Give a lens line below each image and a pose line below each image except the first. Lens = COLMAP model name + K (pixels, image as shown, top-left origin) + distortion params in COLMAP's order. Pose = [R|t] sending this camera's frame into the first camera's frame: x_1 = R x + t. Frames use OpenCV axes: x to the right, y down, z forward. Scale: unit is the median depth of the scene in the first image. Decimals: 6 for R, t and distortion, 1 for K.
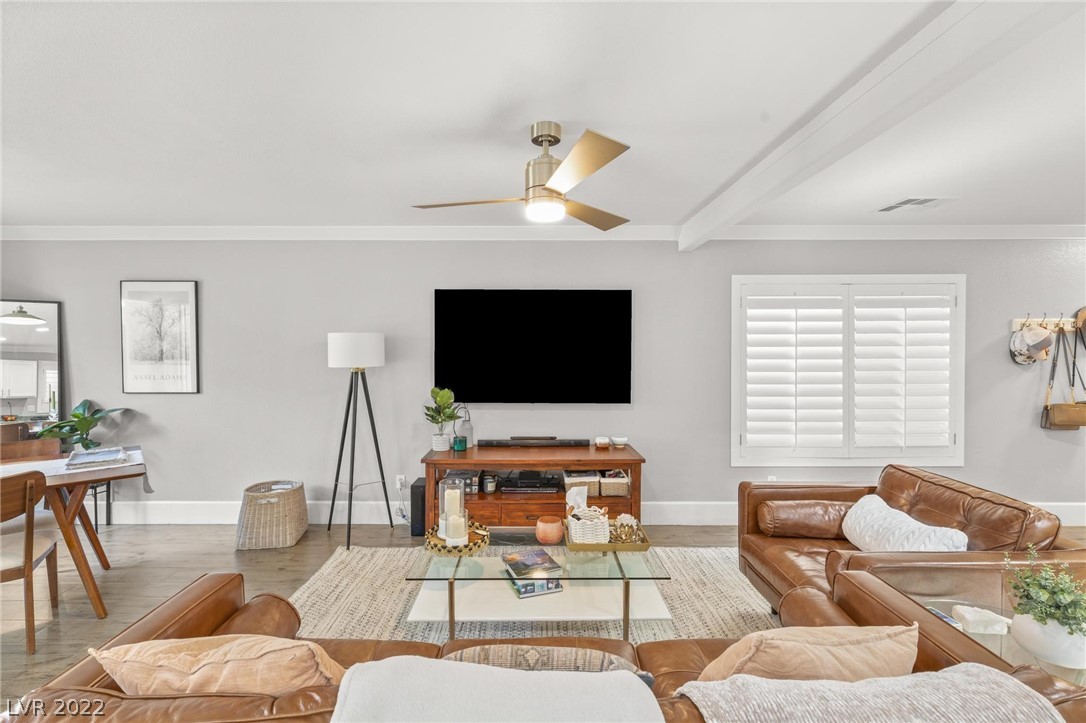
lens RADIAL K [[489.6, 0, 533.2], [0, 489.6, 359.1], [0, 0, 1]] dist [0.003708, -0.000314]
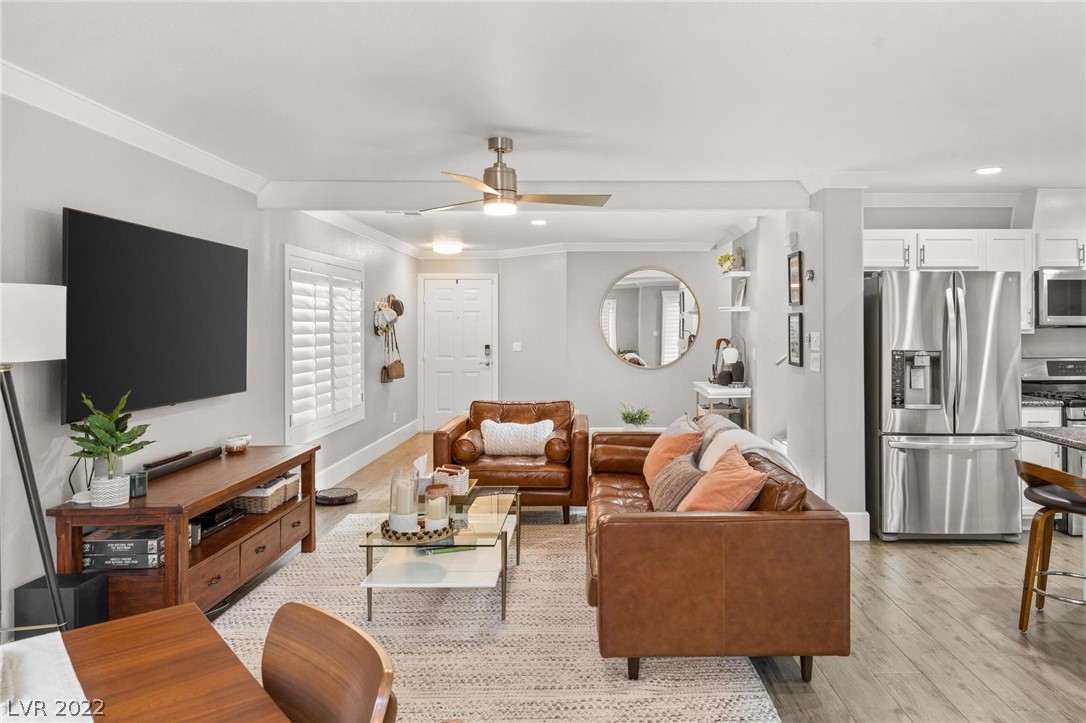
lens RADIAL K [[713.4, 0, 598.3], [0, 713.4, 324.1], [0, 0, 1]] dist [0.003577, 0.006152]
pose [[-0.017597, 0.003080, 0.999840, -0.966473], [0.021254, 0.999770, -0.002706, -0.003692], [-0.999619, 0.021203, -0.017659, 0.442318]]
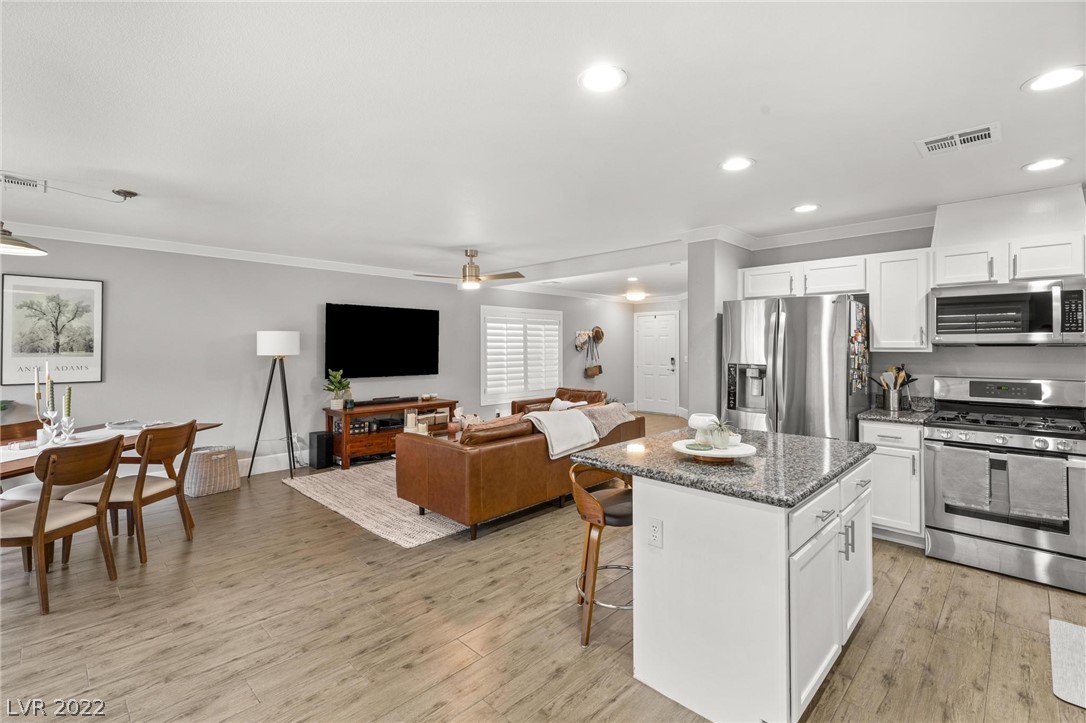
lens RADIAL K [[489.6, 0, 544.0], [0, 489.6, 339.7], [0, 0, 1]] dist [0.003708, -0.000314]
pose [[0.696514, 0.009954, 0.717474, -0.803002], [0.014037, 0.999523, -0.027494, 0.019529], [-0.717405, 0.029221, 0.696043, -0.510100]]
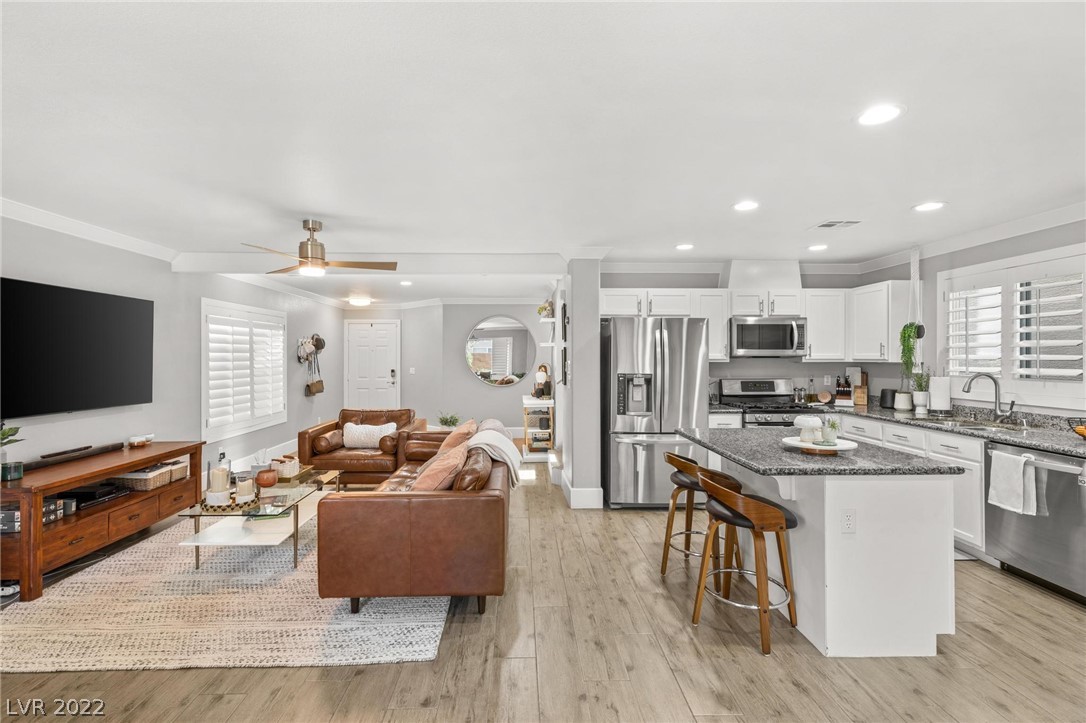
lens RADIAL K [[489.6, 0, 532.2], [0, 489.6, 356.1], [0, 0, 1]] dist [0.003708, -0.000314]
pose [[-0.028433, 0.001849, 0.999594, -0.932387], [0.019906, 0.999801, -0.001283, 0.003091], [-0.999397, 0.019861, -0.028464, 0.166120]]
